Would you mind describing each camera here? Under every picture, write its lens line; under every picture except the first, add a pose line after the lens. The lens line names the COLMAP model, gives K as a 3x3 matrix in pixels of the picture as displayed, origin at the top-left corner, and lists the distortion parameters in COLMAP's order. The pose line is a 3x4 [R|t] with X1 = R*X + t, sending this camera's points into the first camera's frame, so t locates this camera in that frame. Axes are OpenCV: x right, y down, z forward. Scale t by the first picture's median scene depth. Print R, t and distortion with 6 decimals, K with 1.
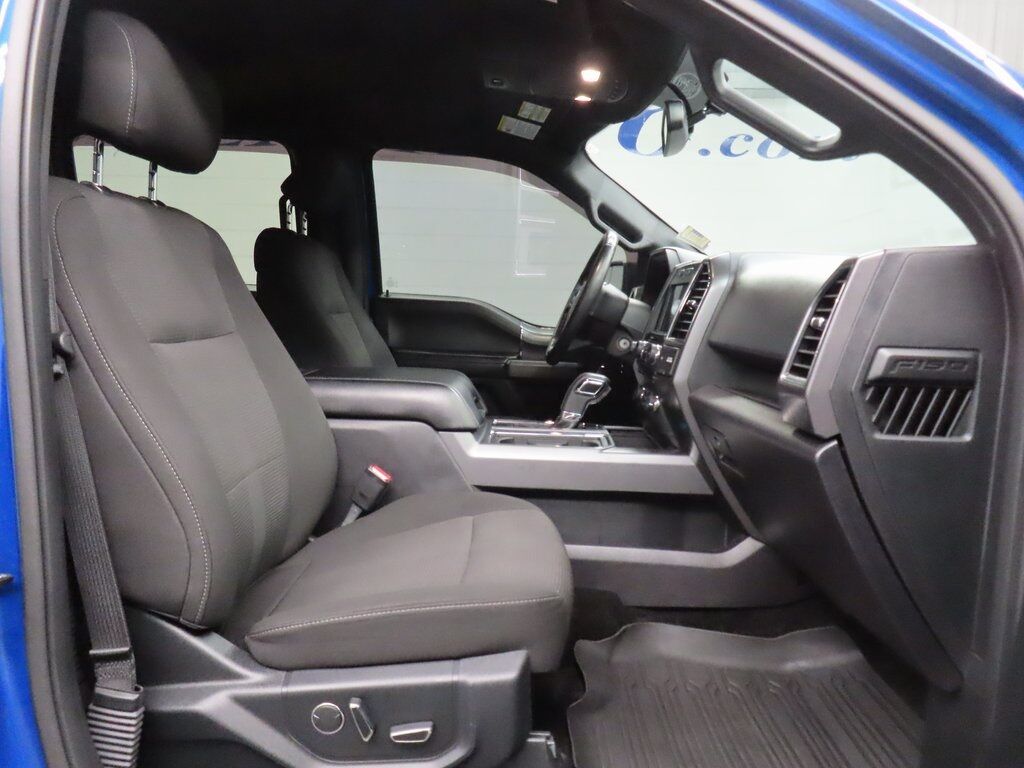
lens RADIAL K [[737.2, 0, 507.3], [0, 737.2, 385.9], [0, 0, 1]] dist [-0.000826, -0.000913]
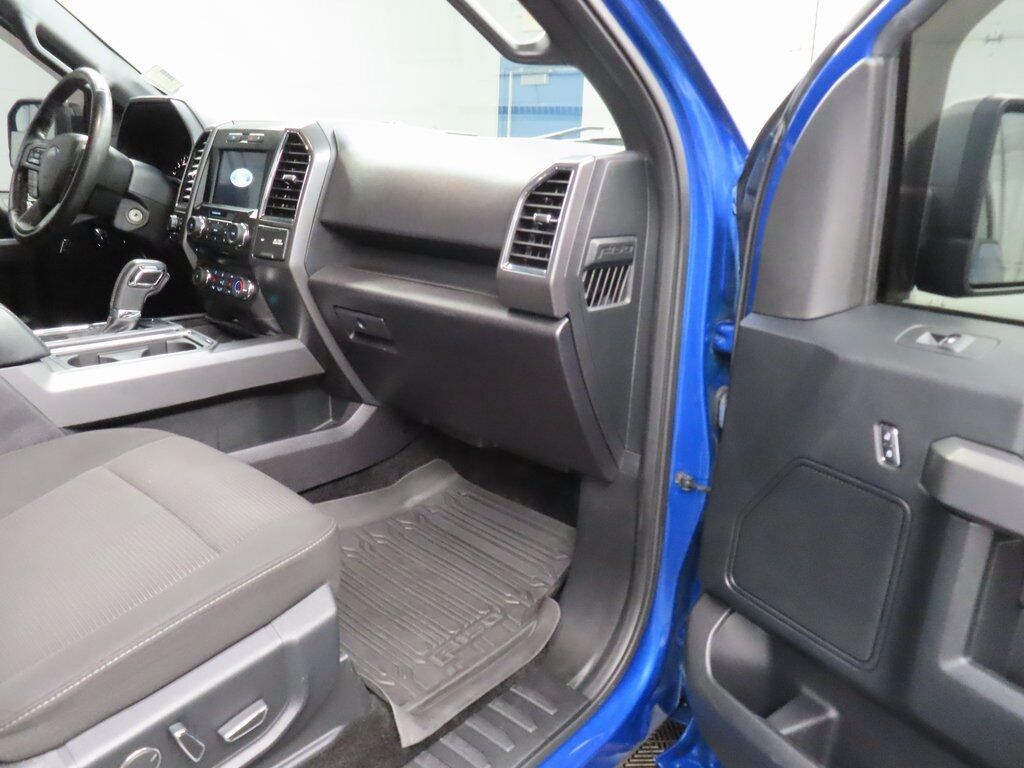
lens RADIAL K [[737.2, 0, 507.3], [0, 737.2, 385.9], [0, 0, 1]] dist [-0.000826, -0.000913]
pose [[0.656981, -0.229954, 0.717981, -0.312226], [0.063900, 0.965905, 0.250888, -0.078265], [-0.751194, -0.118950, 0.649276, 0.165347]]
